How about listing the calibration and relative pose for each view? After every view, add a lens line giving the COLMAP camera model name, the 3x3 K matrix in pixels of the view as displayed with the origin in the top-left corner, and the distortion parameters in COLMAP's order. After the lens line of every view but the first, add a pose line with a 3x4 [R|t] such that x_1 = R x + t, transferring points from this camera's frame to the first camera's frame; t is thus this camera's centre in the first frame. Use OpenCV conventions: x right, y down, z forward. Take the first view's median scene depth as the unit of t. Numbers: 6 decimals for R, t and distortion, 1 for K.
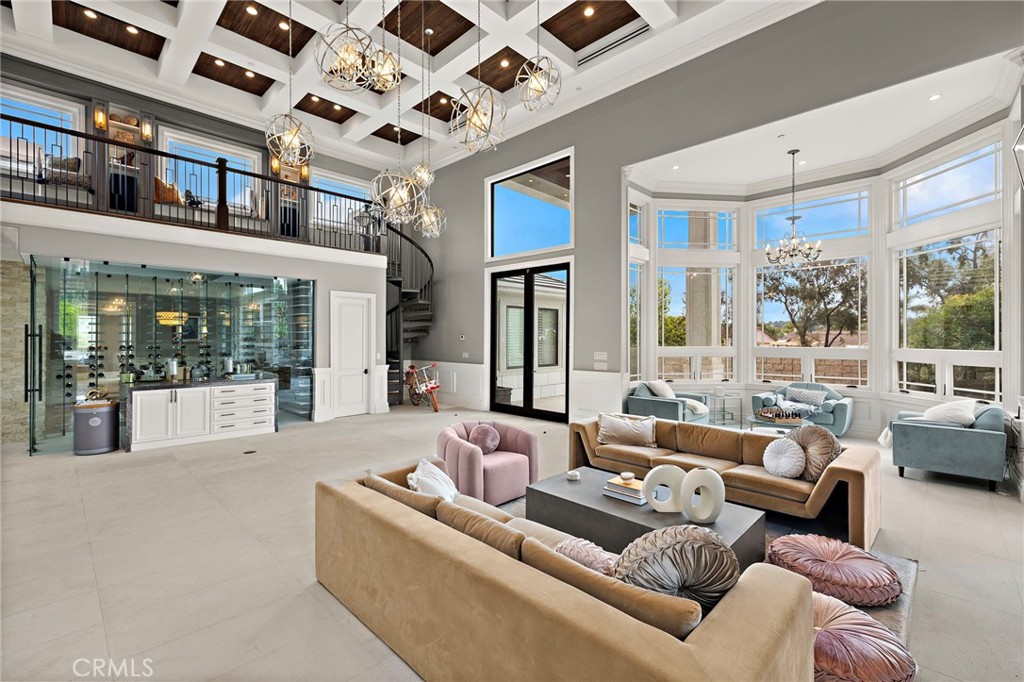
lens RADIAL K [[444.2, 0, 509.5], [0, 444.2, 337.1], [0, 0, 1]] dist [0.003350, 0.000314]
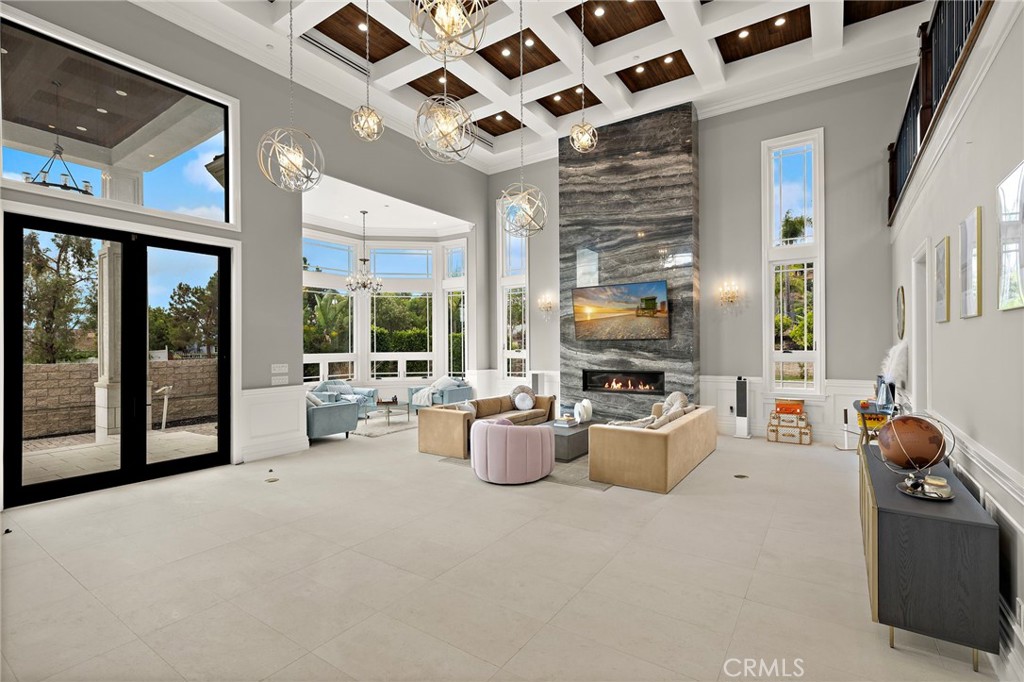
lens RADIAL K [[469.3, 0, 510.4], [0, 469.3, 343.6], [0, 0, 1]] dist [-0.002448, -0.000136]
pose [[-0.172193, 0.000801, 0.985063, -0.879379], [0.005447, 0.999985, 0.000139, -0.004628], [-0.985048, 0.005389, -0.172194, 0.804789]]
